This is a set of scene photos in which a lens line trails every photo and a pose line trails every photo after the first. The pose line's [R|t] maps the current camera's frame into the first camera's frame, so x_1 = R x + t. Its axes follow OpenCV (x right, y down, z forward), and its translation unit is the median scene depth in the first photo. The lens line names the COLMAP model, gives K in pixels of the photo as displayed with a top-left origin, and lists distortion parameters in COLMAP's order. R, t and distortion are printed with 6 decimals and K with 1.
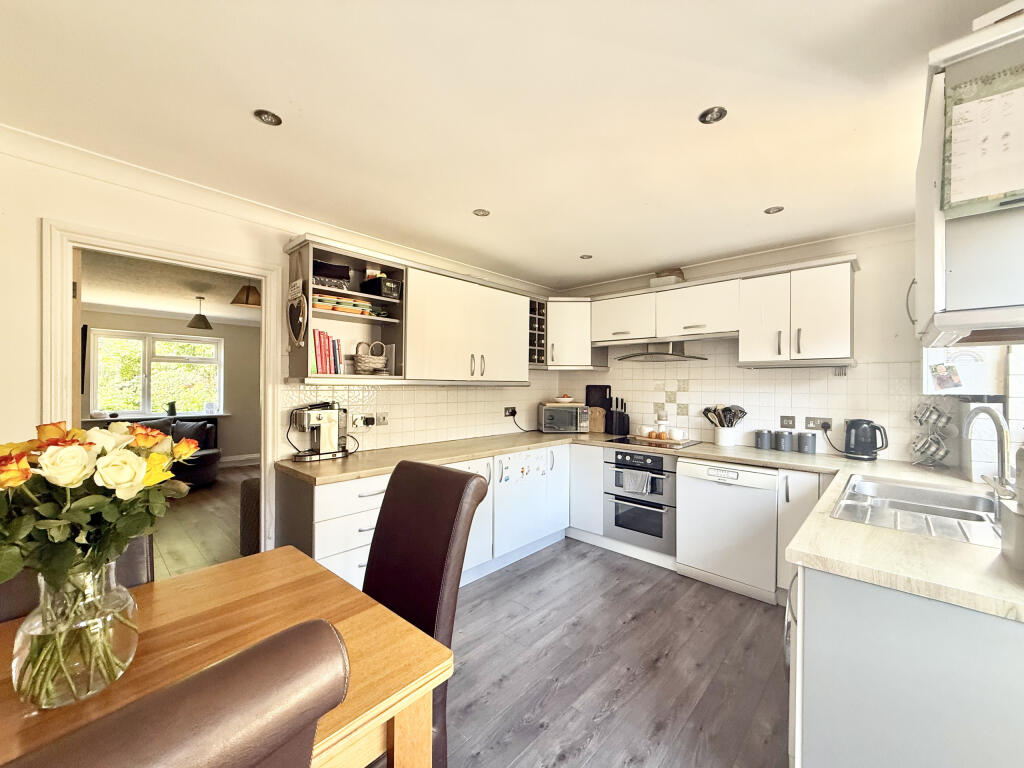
lens RADIAL K [[406.7, 0, 509.2], [0, 406.7, 384.4], [0, 0, 1]] dist [0.000706, 0.000180]
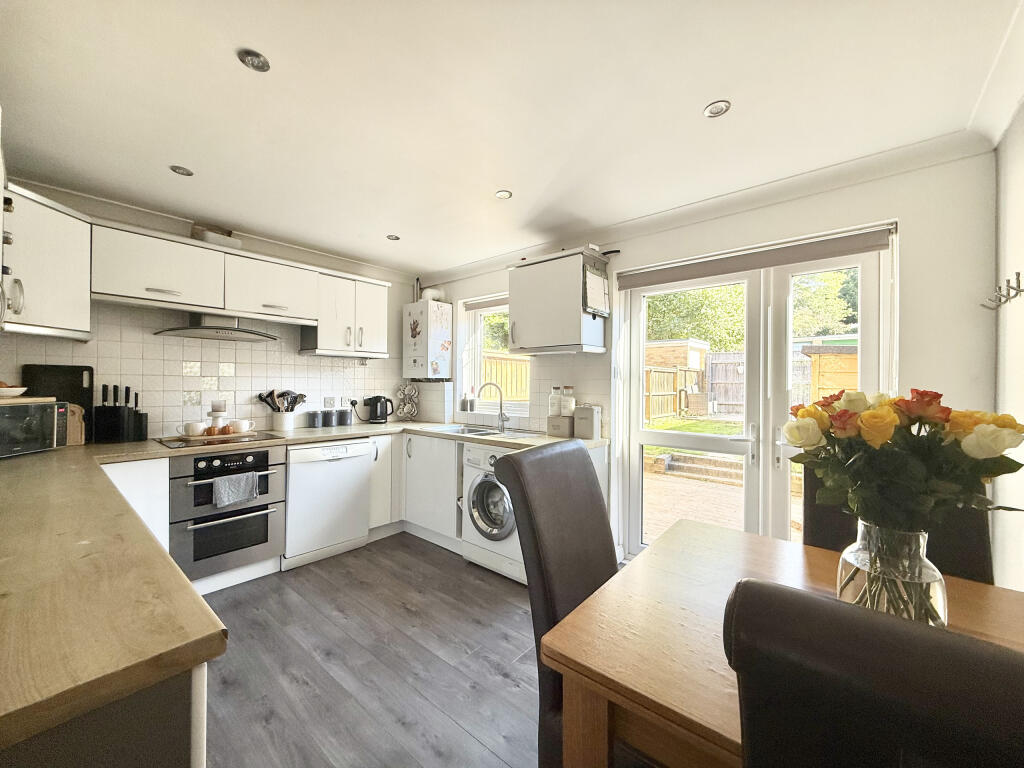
lens RADIAL K [[406.7, 0, 509.2], [0, 406.7, 384.4], [0, 0, 1]] dist [0.000706, 0.000180]
pose [[-0.043298, -0.011022, 0.999001, -0.512804], [-0.011912, 0.999874, 0.010515, 0.020799], [-0.998991, -0.011445, -0.043423, 0.507641]]
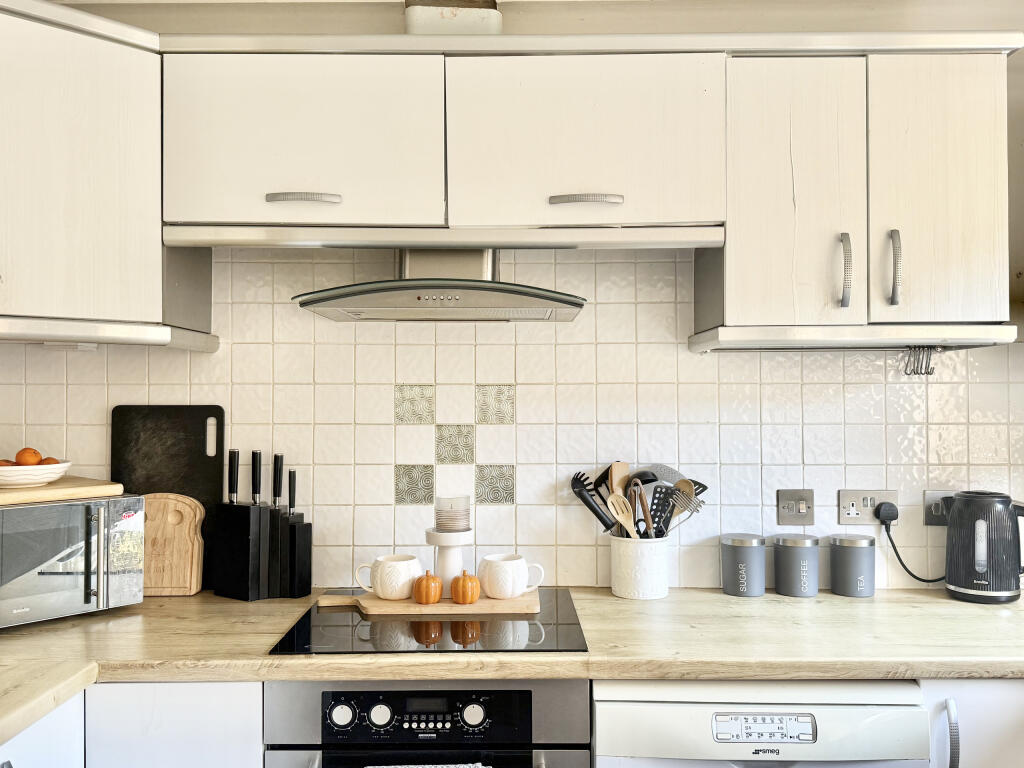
lens RADIAL K [[887.2, 0, 512.0], [0, 887.2, 384.0], [0, 0, 1]] dist [0.050087, -0.009998]
pose [[0.727615, 0.000962, 0.685985, -0.009918], [0.007097, 0.999935, -0.008931, -0.006191], [-0.685949, 0.011367, 0.727561, 0.590390]]
